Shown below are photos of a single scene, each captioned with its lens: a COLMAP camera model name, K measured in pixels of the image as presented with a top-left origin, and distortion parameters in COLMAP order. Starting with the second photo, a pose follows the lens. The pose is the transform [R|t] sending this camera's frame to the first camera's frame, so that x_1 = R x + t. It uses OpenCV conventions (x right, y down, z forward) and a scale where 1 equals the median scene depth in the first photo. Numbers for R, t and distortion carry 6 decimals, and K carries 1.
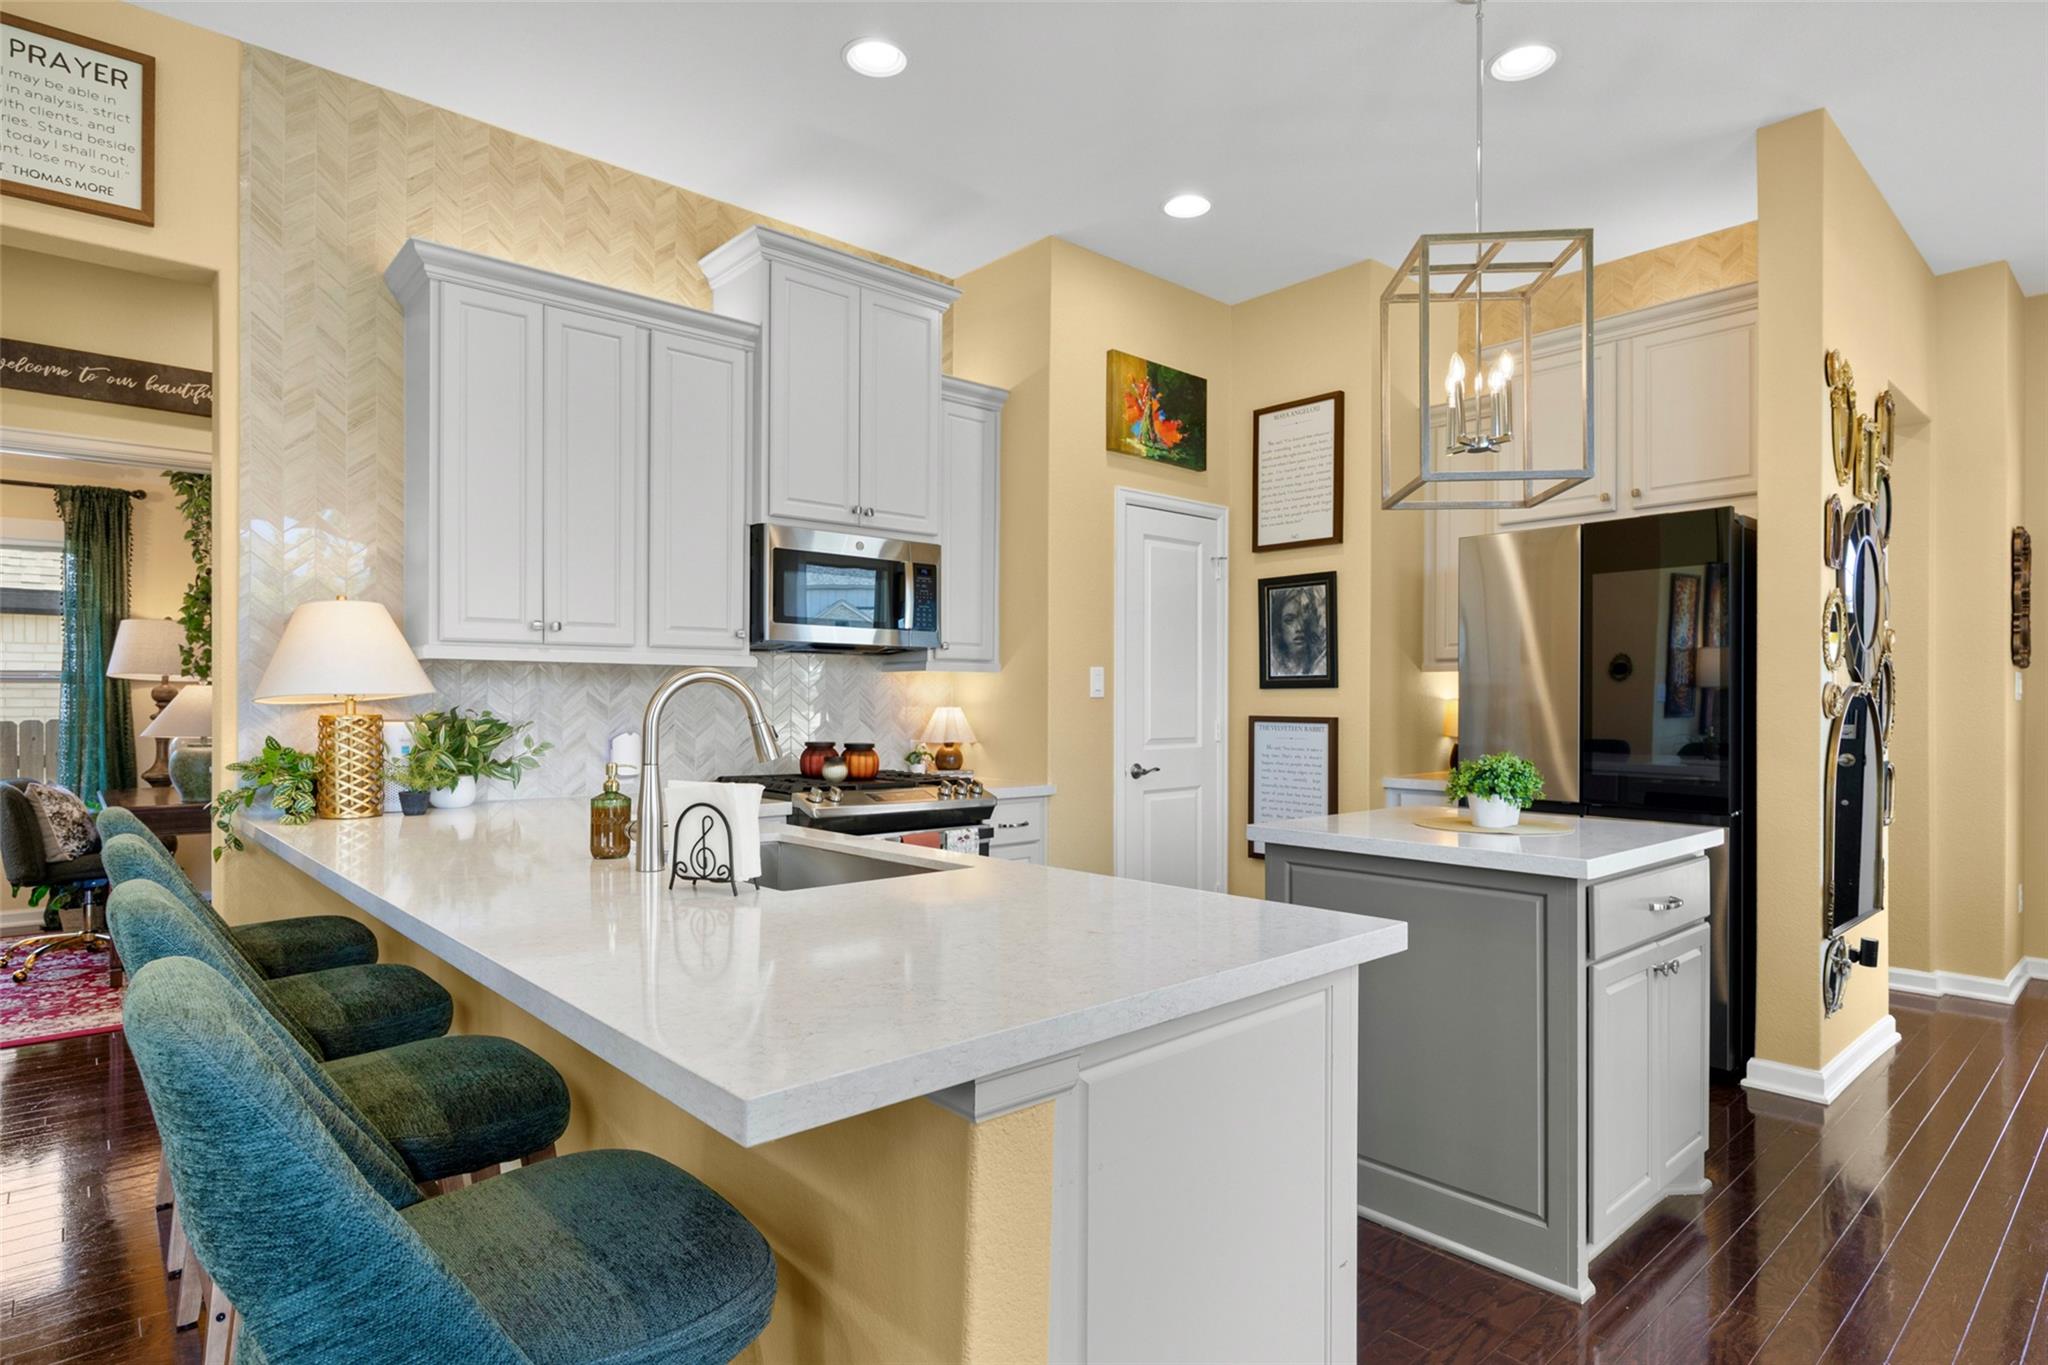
lens RADIAL K [[1105.1, 0, 1024.0], [0, 1105.1, 682.5], [0, 0, 1]] dist [-0.002453, -0.000688]
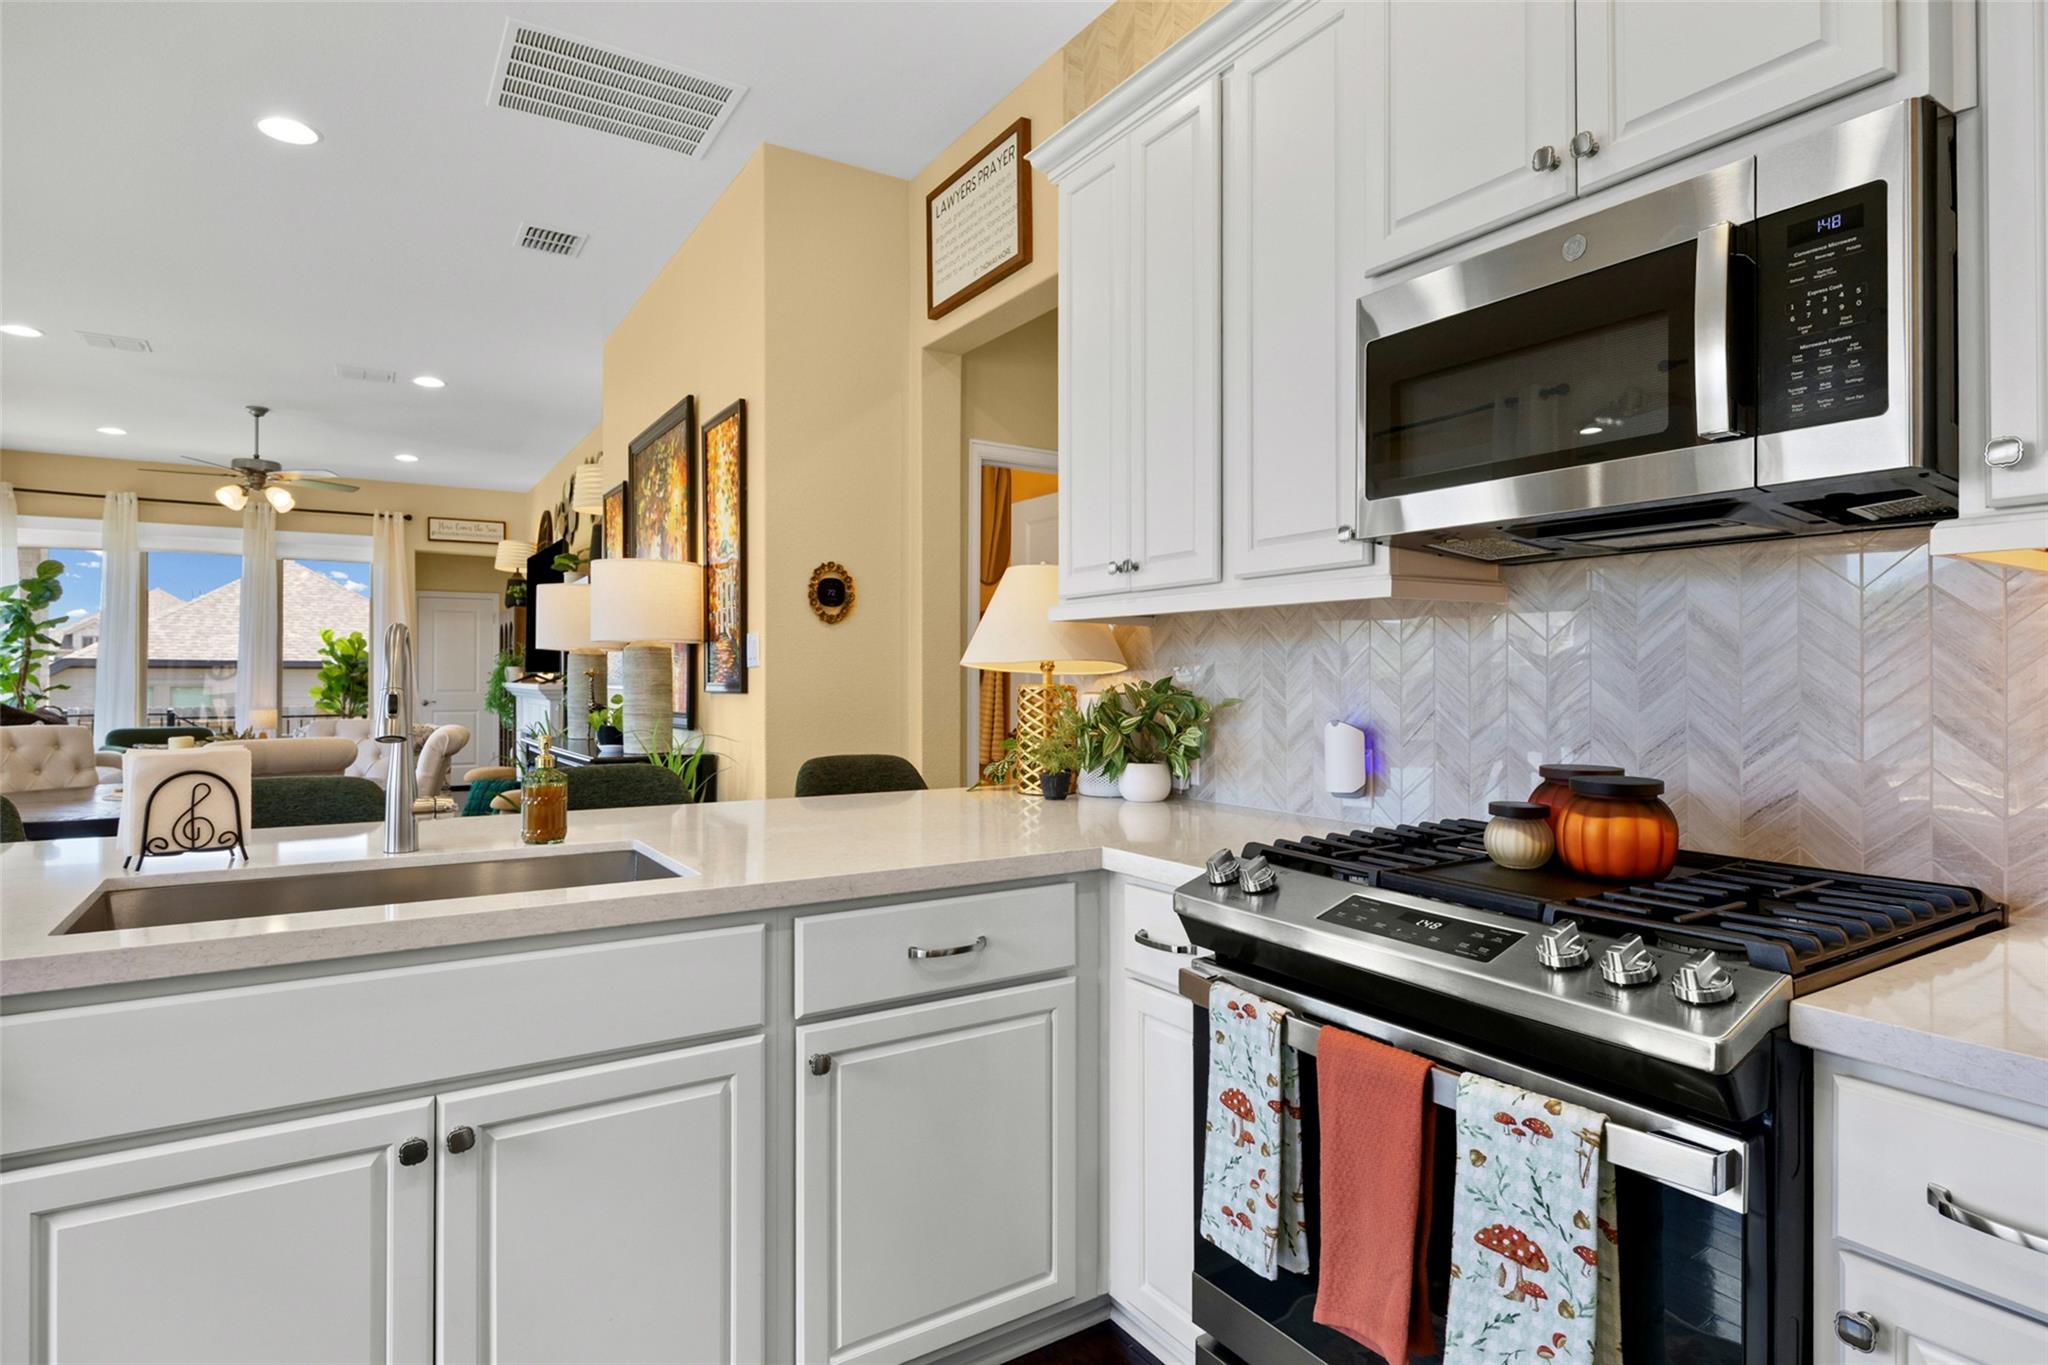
lens RADIAL K [[1084.4, 0, 1024.0], [0, 1084.4, 675.3], [0, 0, 1]] dist [-0.003132, -0.002170]
pose [[-0.175861, -0.005526, -0.984399, 0.212507], [0.009101, 0.999932, -0.007239, 0.018921], [0.984373, -0.010232, -0.175799, 0.775842]]
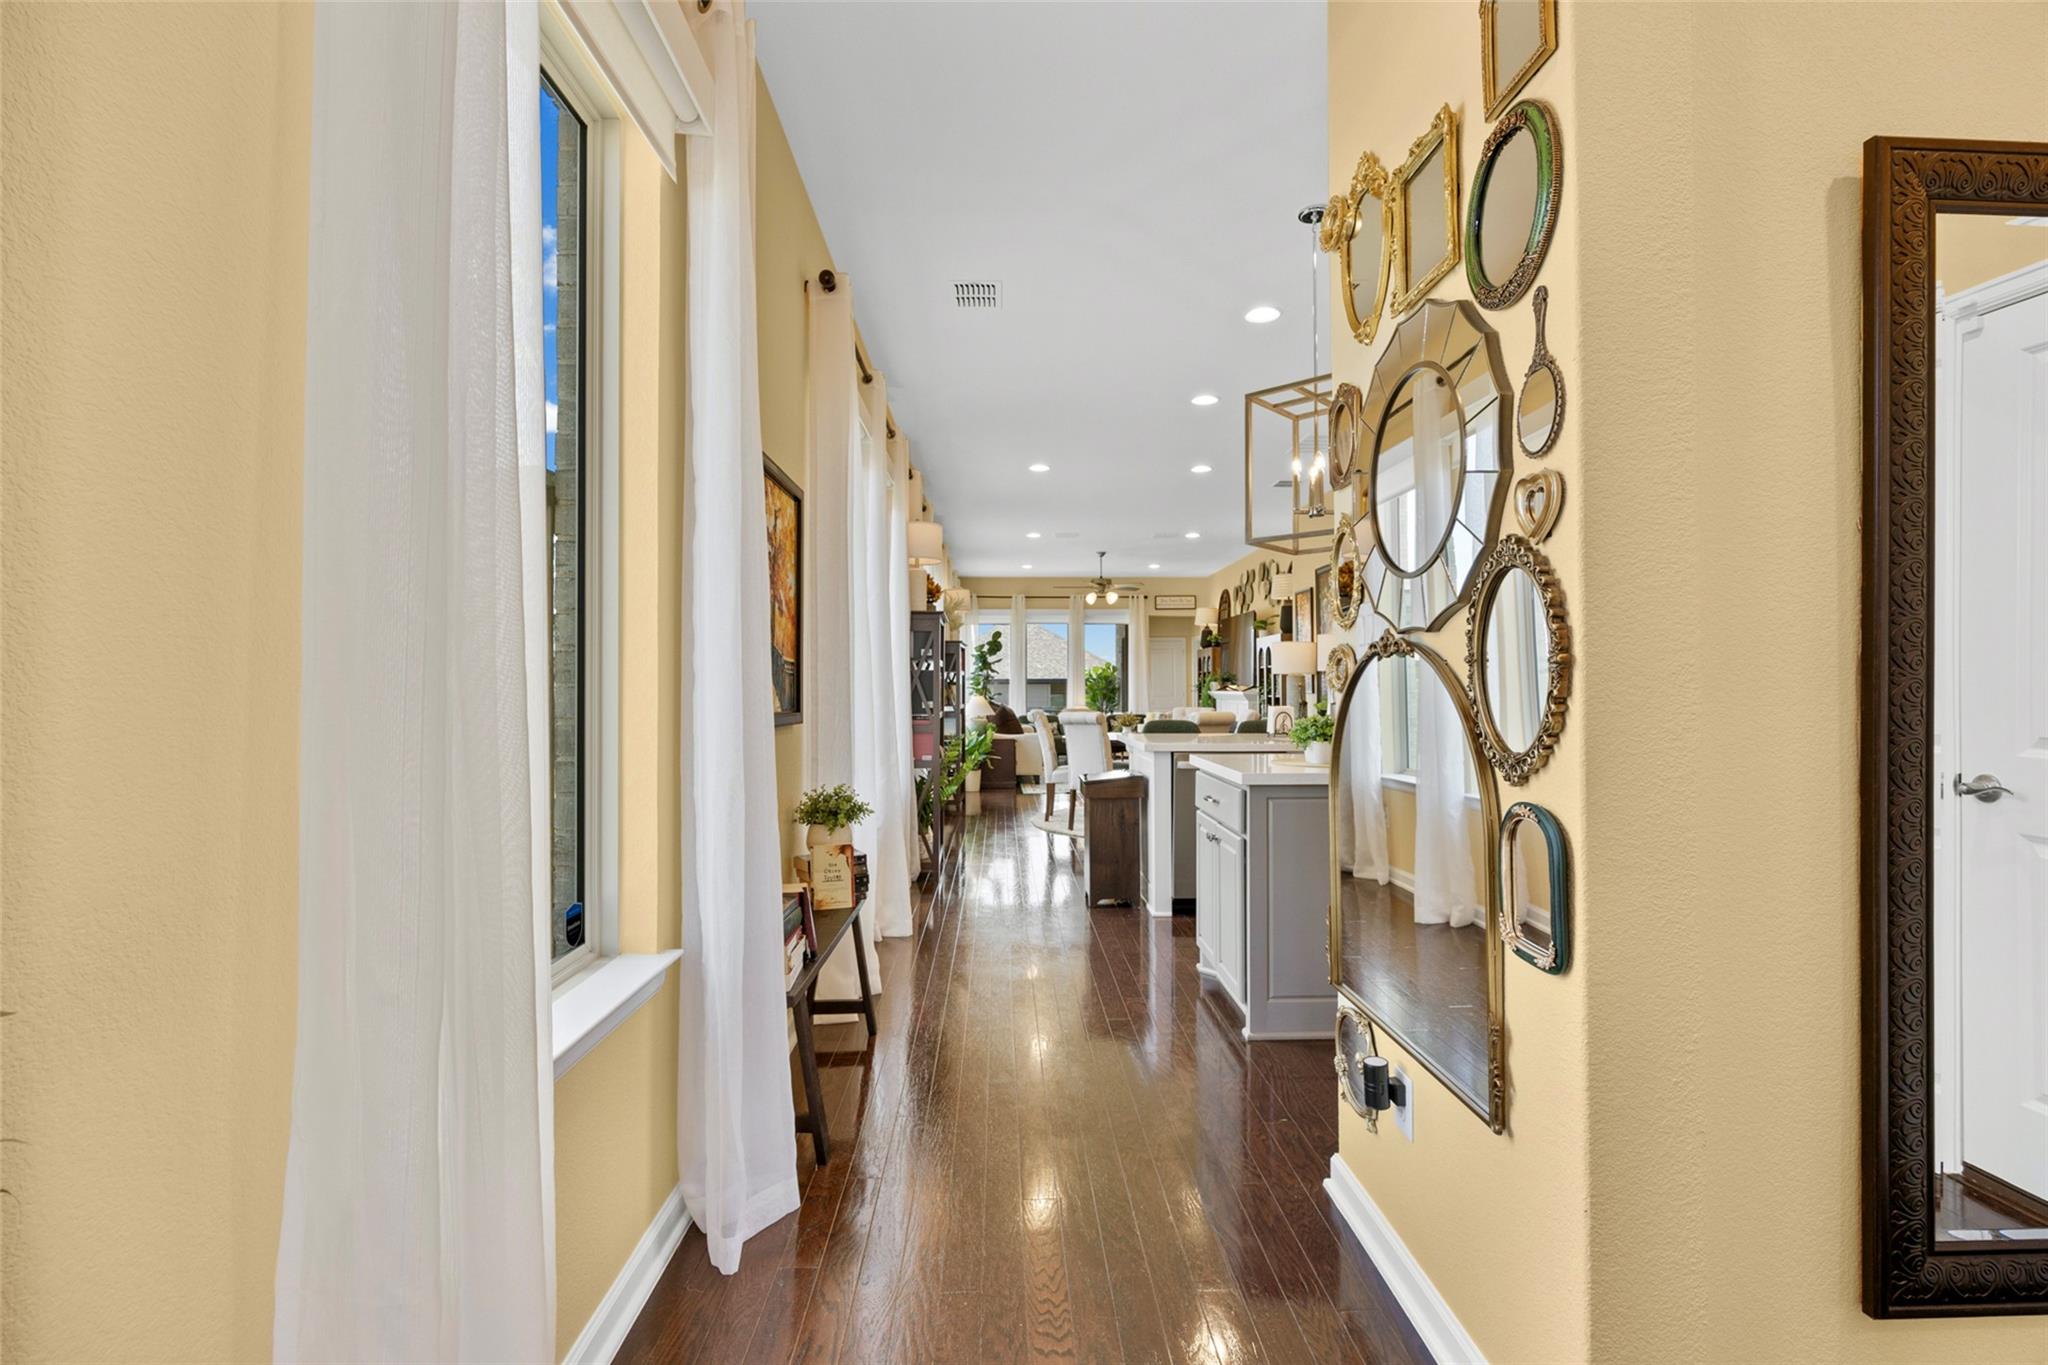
lens RADIAL K [[902.4, 0, 1024.0], [0, 902.4, 682.5], [0, 0, 1]] dist [0.000021, -0.000002]
pose [[-0.657708, -0.005817, -0.753251, 1.014511], [0.009776, 0.999820, -0.016257, 0.023629], [0.753210, -0.018056, -0.657533, 0.950282]]
